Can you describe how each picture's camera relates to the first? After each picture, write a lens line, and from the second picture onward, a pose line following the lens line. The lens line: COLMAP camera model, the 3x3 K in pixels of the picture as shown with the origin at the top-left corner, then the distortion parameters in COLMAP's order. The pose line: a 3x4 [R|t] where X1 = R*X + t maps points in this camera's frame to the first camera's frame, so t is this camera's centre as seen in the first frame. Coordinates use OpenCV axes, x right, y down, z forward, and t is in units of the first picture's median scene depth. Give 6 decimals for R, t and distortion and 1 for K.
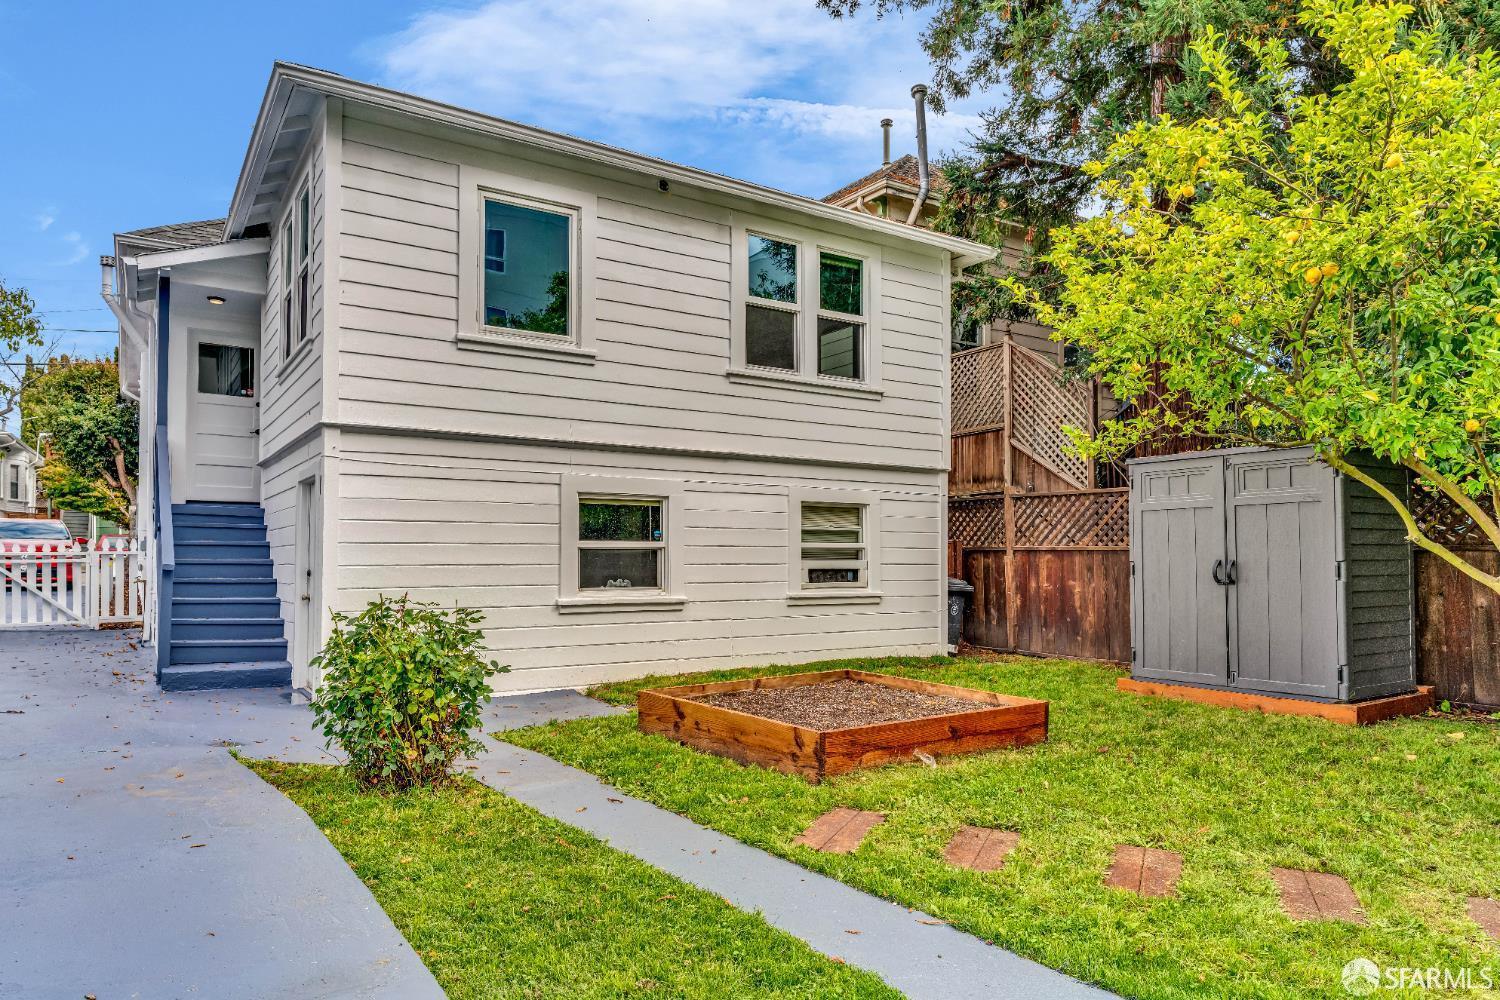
lens RADIAL K [[957.3, 0, 756.2], [0, 957.3, 532.3], [0, 0, 1]] dist [-0.002476, 0.001152]
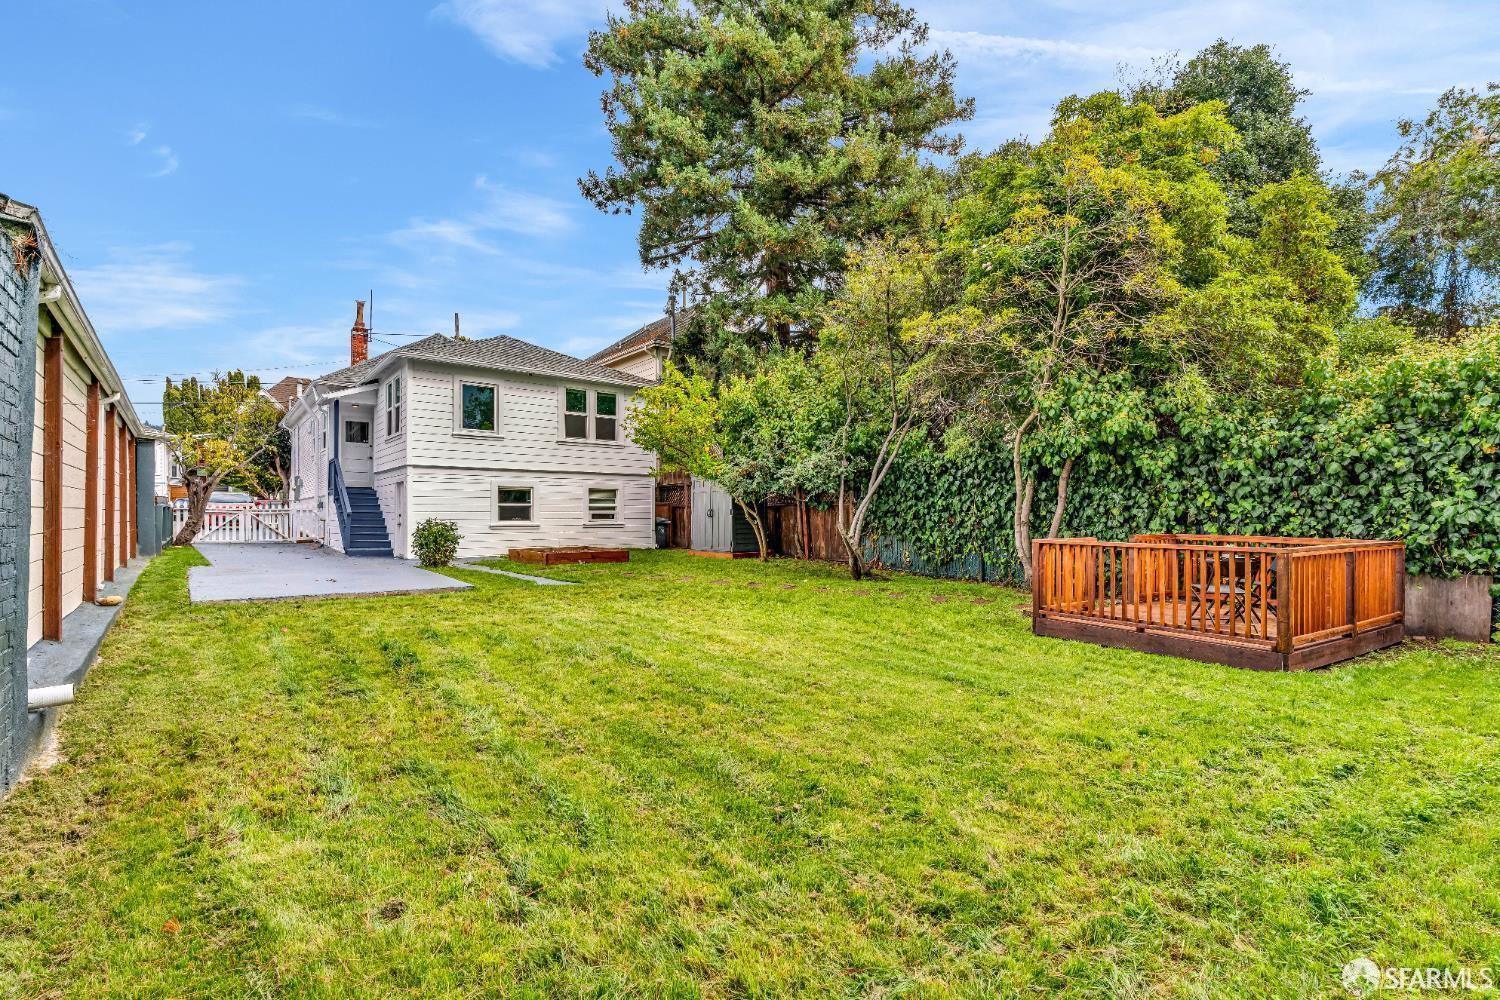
lens RADIAL K [[704.7, 0, 737.5], [0, 704.7, 501.1], [0, 0, 1]] dist [0.000905, 0.000192]
pose [[0.998216, -0.002544, 0.059657, 0.367004], [0.002093, 0.999969, 0.007622, -0.011648], [-0.059674, -0.007484, 0.998190, -1.034560]]
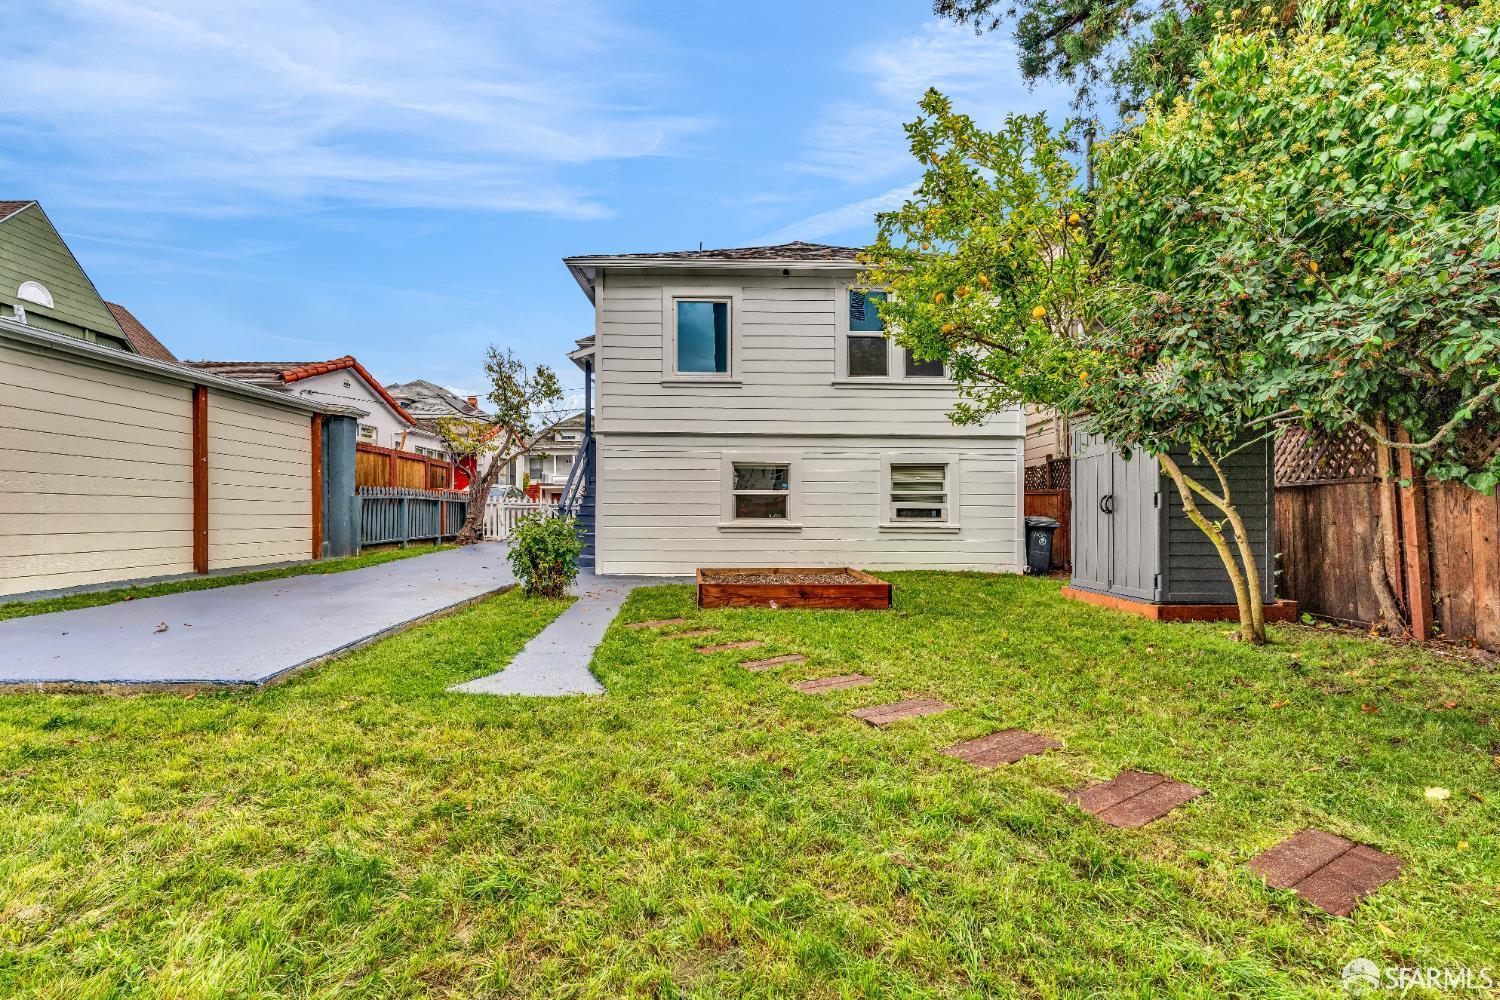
lens RADIAL K [[704.7, 0, 757.6], [0, 704.7, 516.2], [0, 0, 1]] dist [0.000905, 0.000192]
pose [[0.843837, 0.002434, -0.536594, 0.499483], [0.009846, 0.999751, 0.020019, 0.028752], [0.536509, -0.022176, 0.843603, -0.048875]]
